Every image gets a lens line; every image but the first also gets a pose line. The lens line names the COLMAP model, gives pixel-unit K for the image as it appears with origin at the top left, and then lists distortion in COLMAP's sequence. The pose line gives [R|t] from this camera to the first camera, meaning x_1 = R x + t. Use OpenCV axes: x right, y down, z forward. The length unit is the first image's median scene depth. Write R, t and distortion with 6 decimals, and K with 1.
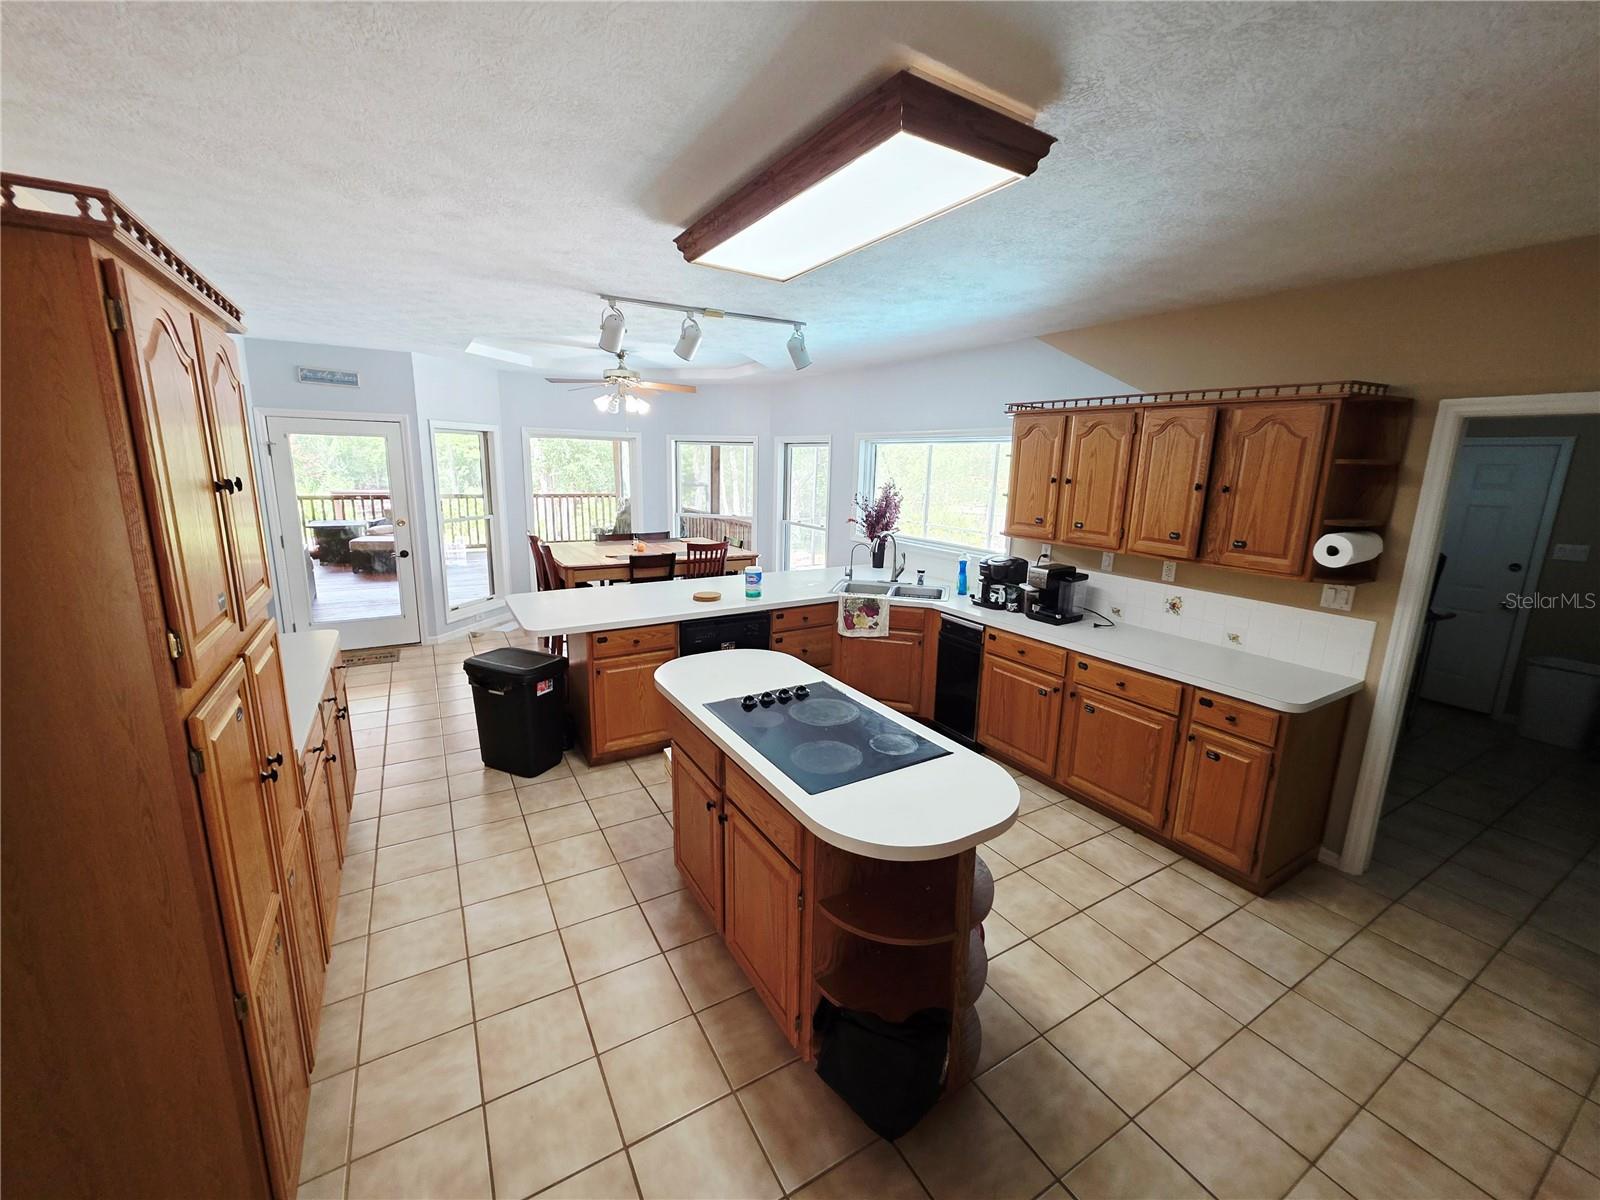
lens RADIAL K [[654.4, 0, 807.4], [0, 654.4, 597.7], [0, 0, 1]] dist [-0.000069, 0.000270]
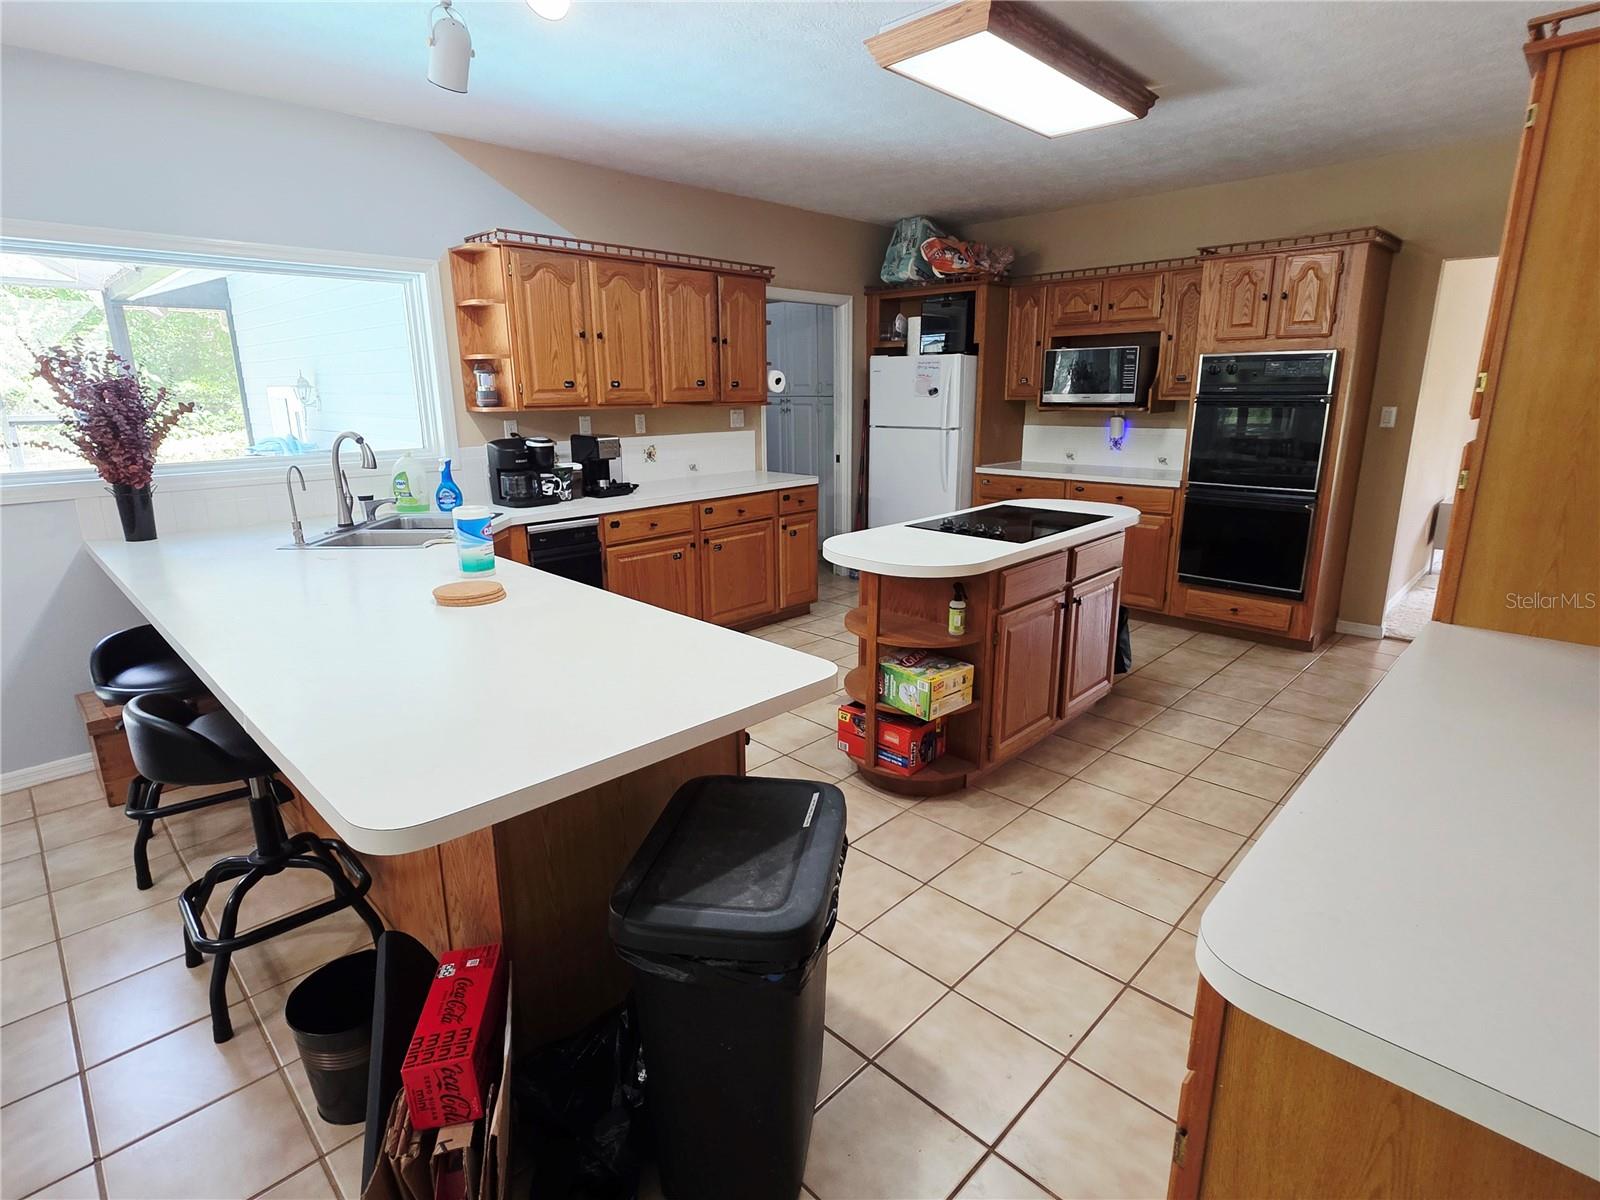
lens RADIAL K [[830.1, 0, 800.0], [0, 830.1, 600.0], [0, 0, 1]] dist [-0.000766, -0.000150]
pose [[-0.256846, -0.261191, 0.930489, -0.894432], [0.204636, 0.926260, 0.316490, -0.155878], [-0.944539, 0.271700, -0.184457, 1.118202]]
